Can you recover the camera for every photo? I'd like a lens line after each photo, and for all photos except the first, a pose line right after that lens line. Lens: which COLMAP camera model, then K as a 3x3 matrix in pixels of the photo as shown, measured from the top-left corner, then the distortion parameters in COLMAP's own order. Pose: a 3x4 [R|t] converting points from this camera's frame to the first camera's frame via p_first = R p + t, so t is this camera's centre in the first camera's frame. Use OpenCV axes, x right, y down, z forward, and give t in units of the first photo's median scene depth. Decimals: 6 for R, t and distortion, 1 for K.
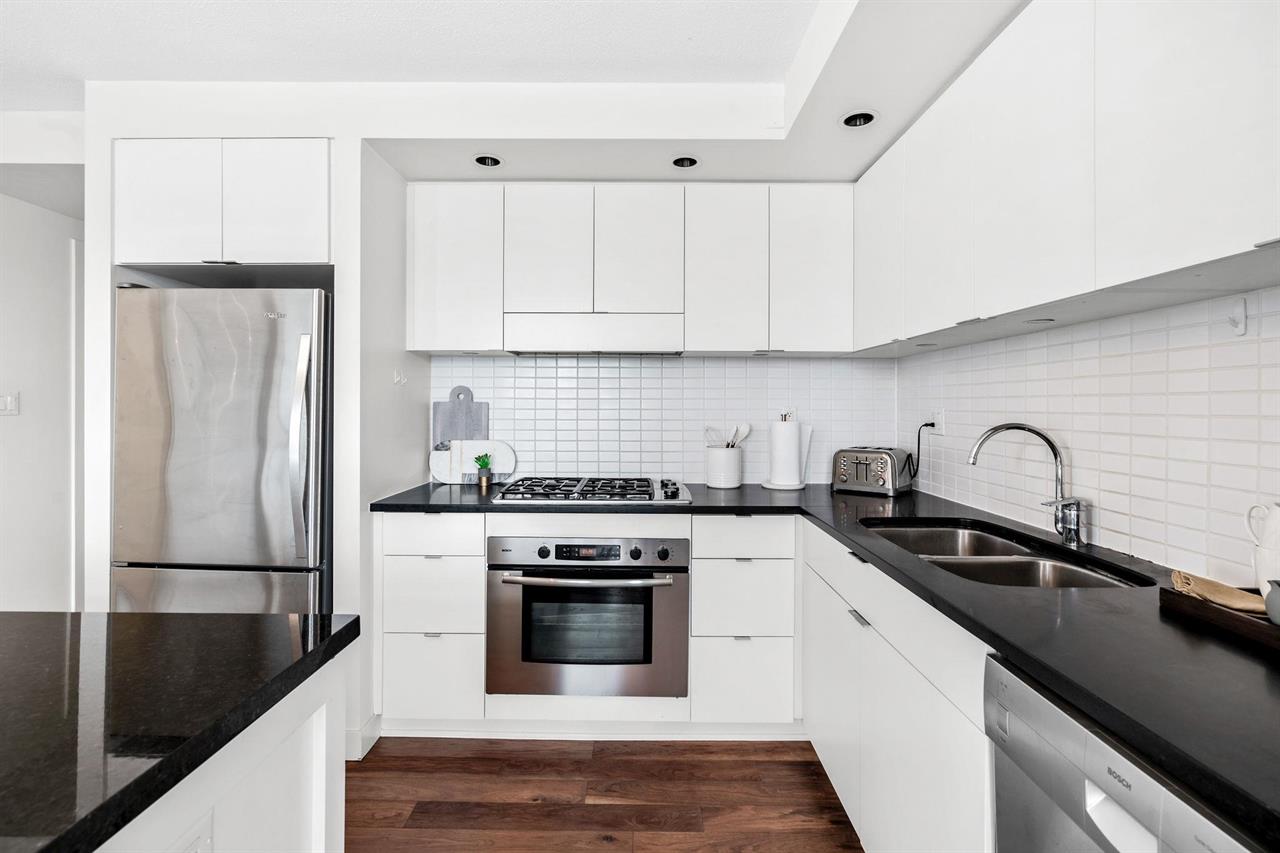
lens RADIAL K [[605.0, 0, 640.0], [0, 605.0, 426.5], [0, 0, 1]] dist [-0.000228, 0.000049]
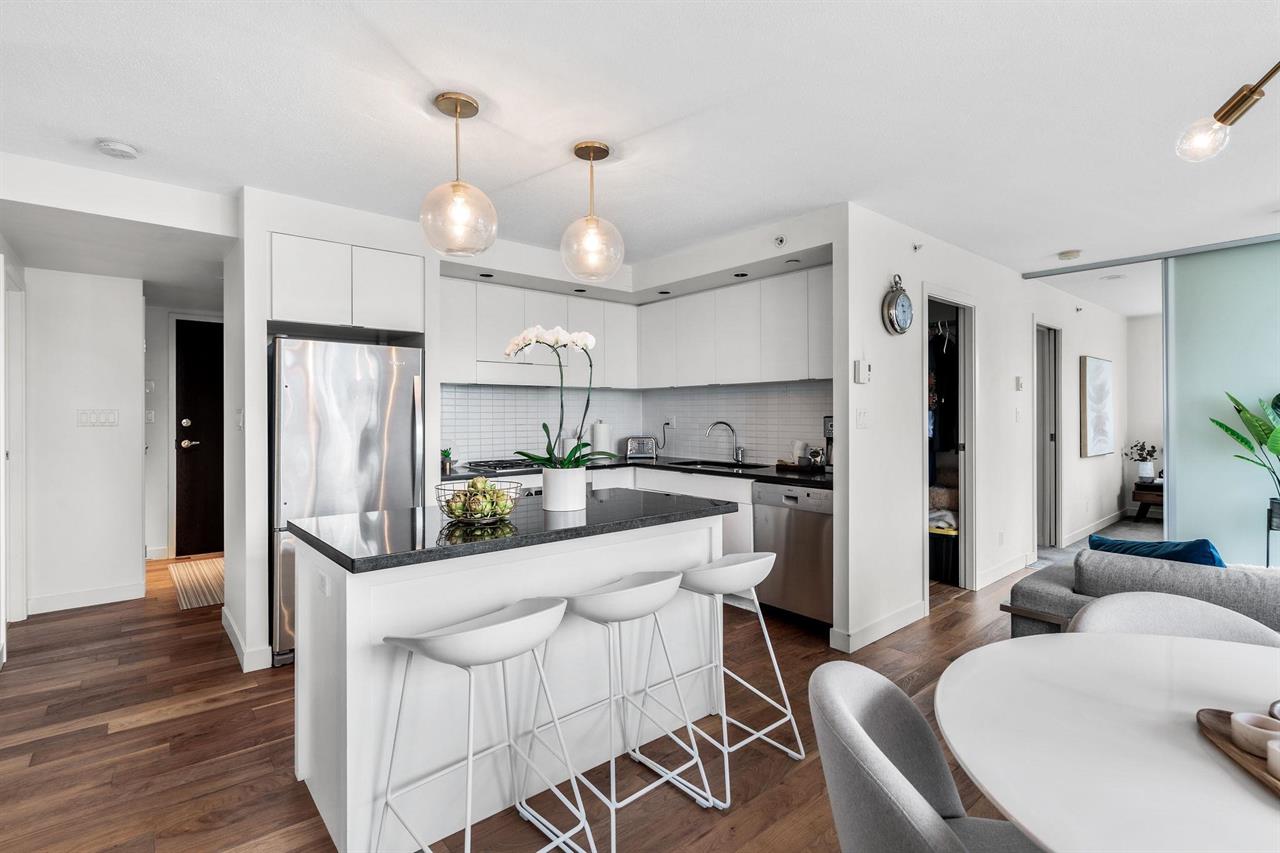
lens RADIAL K [[605.0, 0, 640.0], [0, 605.0, 426.5], [0, 0, 1]] dist [-0.000228, 0.000049]
pose [[0.762809, -0.016440, 0.646415, -1.014212], [0.033168, 0.999356, -0.013723, 0.032561], [-0.645773, 0.031908, 0.762862, -0.585819]]
